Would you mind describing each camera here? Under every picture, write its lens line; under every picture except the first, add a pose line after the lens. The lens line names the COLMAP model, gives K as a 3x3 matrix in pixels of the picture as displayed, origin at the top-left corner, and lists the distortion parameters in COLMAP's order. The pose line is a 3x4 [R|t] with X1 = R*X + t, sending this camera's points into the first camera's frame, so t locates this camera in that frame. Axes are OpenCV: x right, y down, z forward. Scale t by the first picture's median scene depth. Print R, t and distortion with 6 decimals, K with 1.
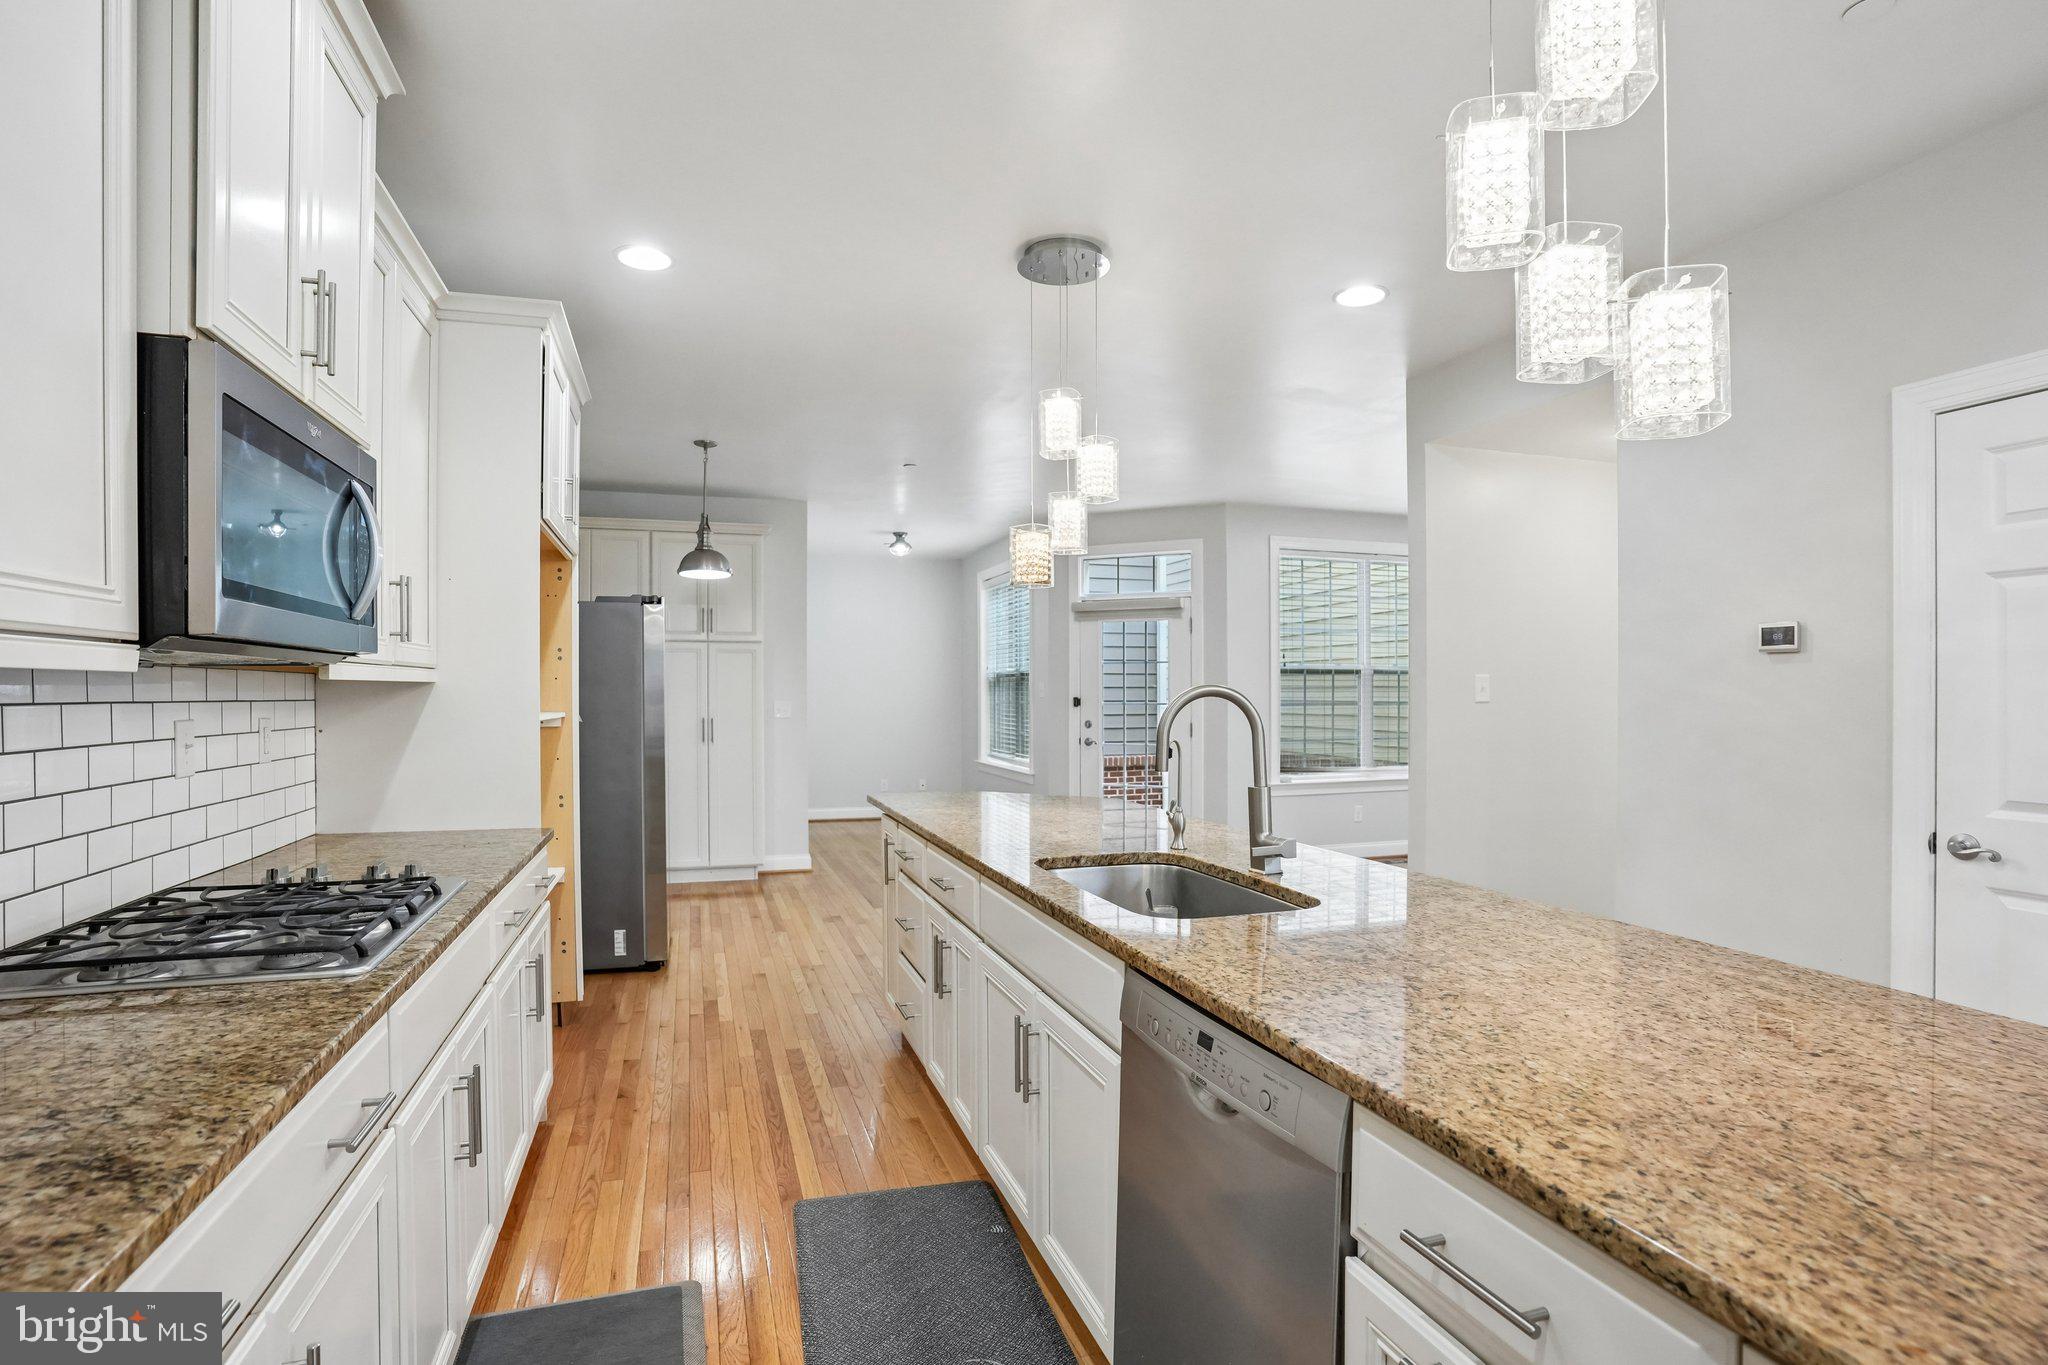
lens RADIAL K [[1013.9, 0, 1028.2], [0, 1013.9, 693.6], [0, 0, 1]] dist [-0.058993, 0.007228]
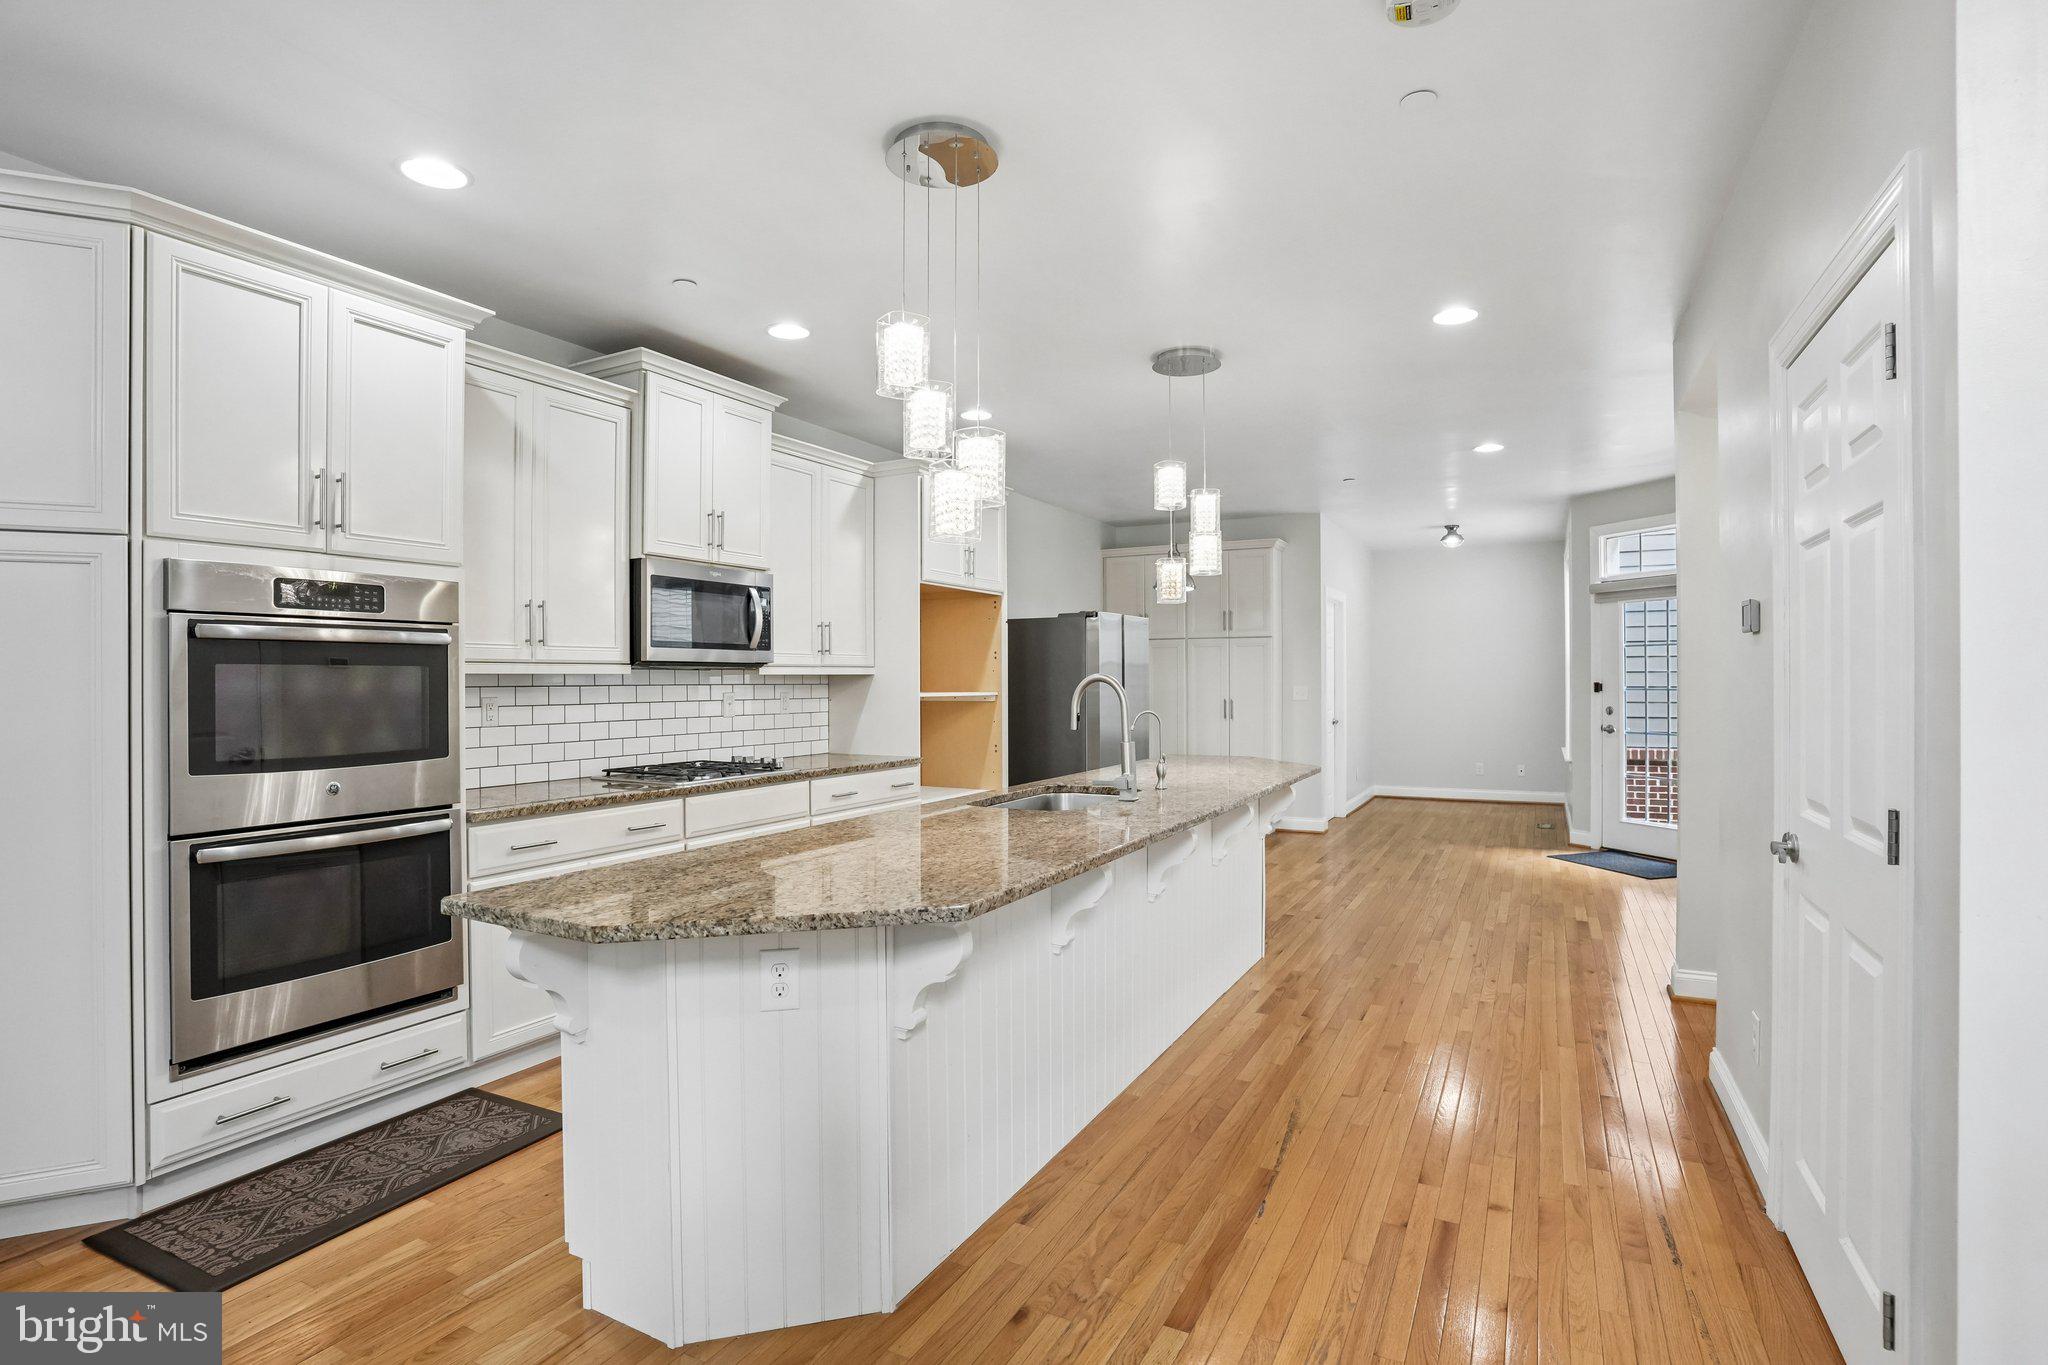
lens RADIAL K [[1013.9, 0, 1031.6], [0, 1013.9, 677.3], [0, 0, 1]] dist [-0.058993, 0.007228]
pose [[0.698588, -0.002778, -0.715519, 0.885943], [0.001963, 0.999996, -0.001966, -0.001740], [0.715521, -0.000032, 0.698591, -0.111339]]
